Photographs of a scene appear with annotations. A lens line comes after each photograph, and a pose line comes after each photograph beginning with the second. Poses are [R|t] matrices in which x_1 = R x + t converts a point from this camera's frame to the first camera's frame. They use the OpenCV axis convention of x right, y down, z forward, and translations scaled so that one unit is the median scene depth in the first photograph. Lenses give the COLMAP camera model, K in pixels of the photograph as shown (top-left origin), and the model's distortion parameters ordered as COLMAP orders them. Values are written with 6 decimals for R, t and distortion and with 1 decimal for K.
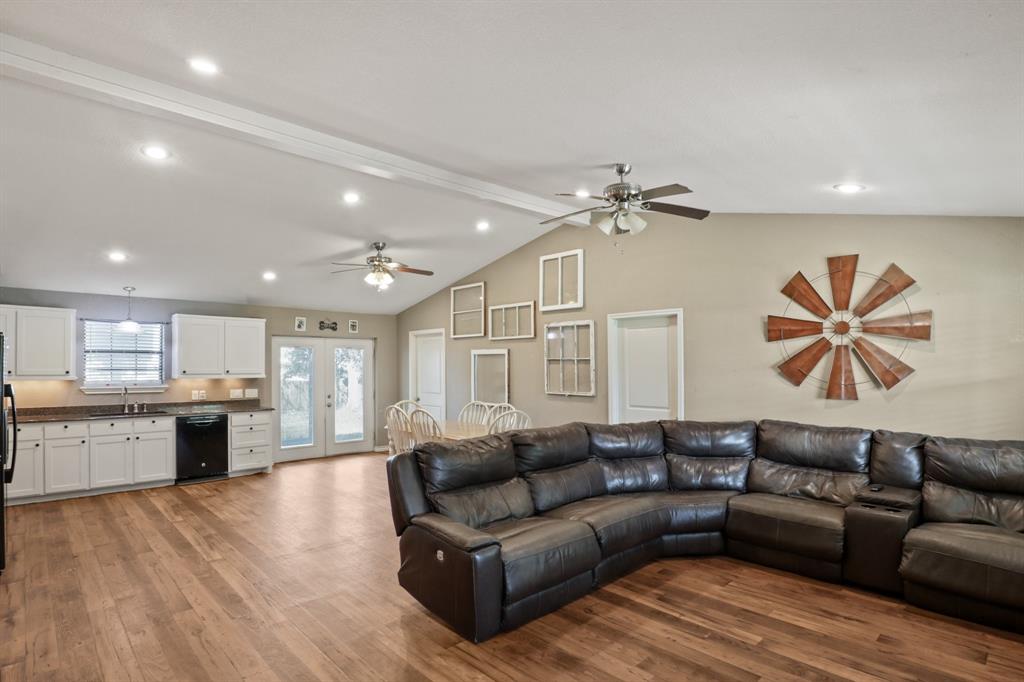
lens RADIAL K [[528.0, 0, 514.4], [0, 528.0, 365.3], [0, 0, 1]] dist [-0.040516, 0.009488]
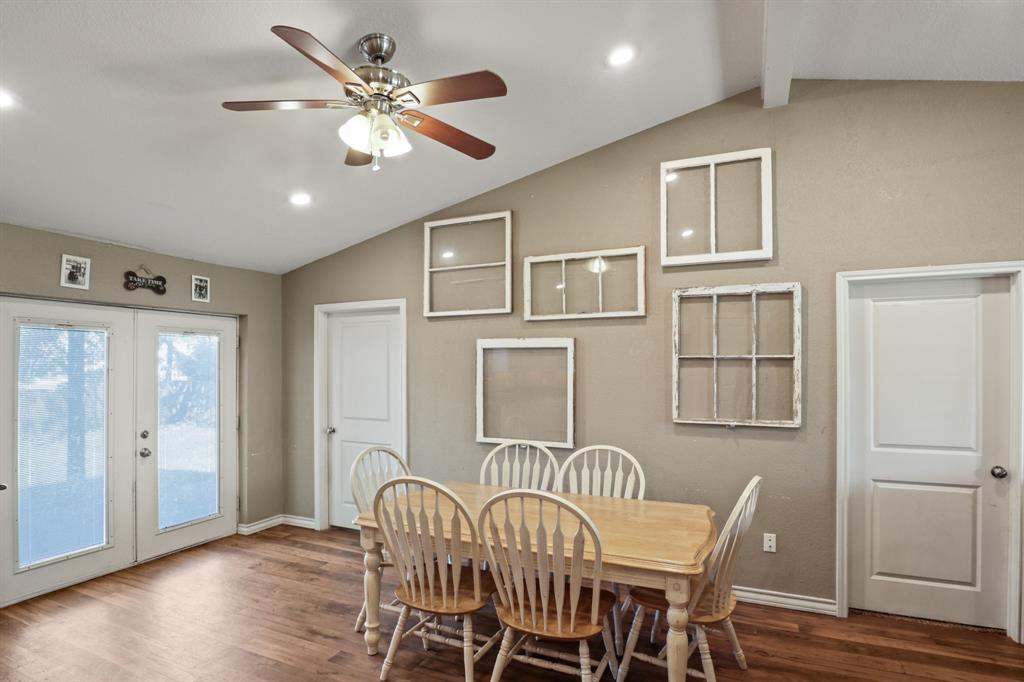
lens RADIAL K [[528.0, 0, 515.9], [0, 528.0, 364.7], [0, 0, 1]] dist [-0.040516, 0.009488]
pose [[0.926929, 0.002292, 0.375230, -0.255638], [-0.000882, 0.999992, -0.003928, -0.001894], [-0.375235, 0.003310, 0.926924, 0.522106]]
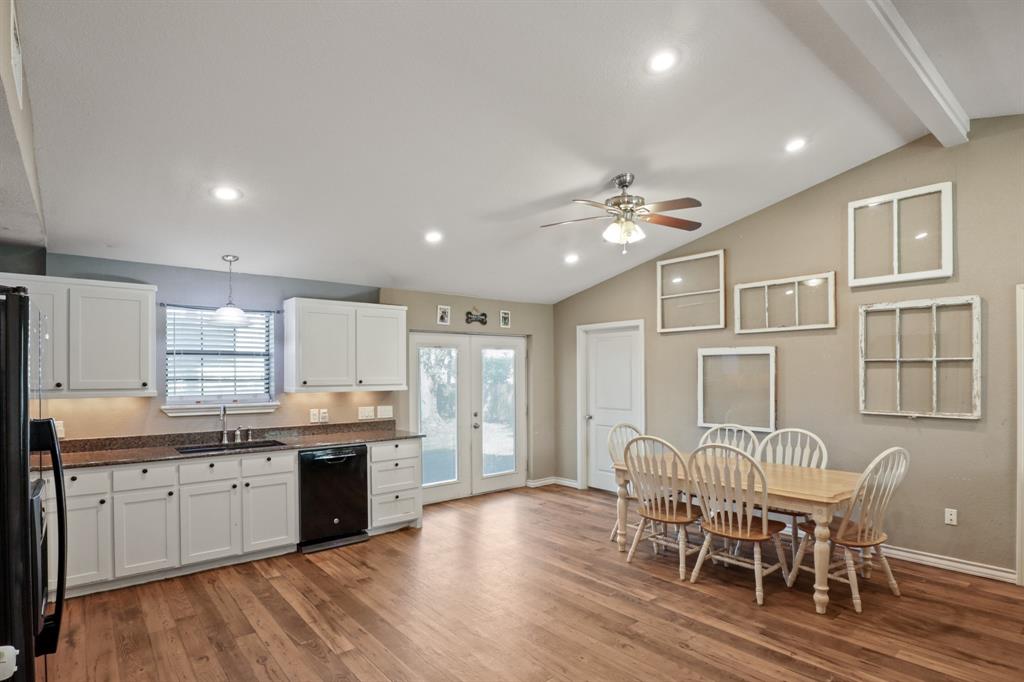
lens RADIAL K [[528.0, 0, 512.2], [0, 528.0, 375.8], [0, 0, 1]] dist [-0.040516, 0.009488]
pose [[0.997685, -0.004615, -0.067855, -0.292724], [0.005111, 0.999962, 0.007130, 0.000224], [0.067819, -0.007460, 0.997670, 0.307650]]
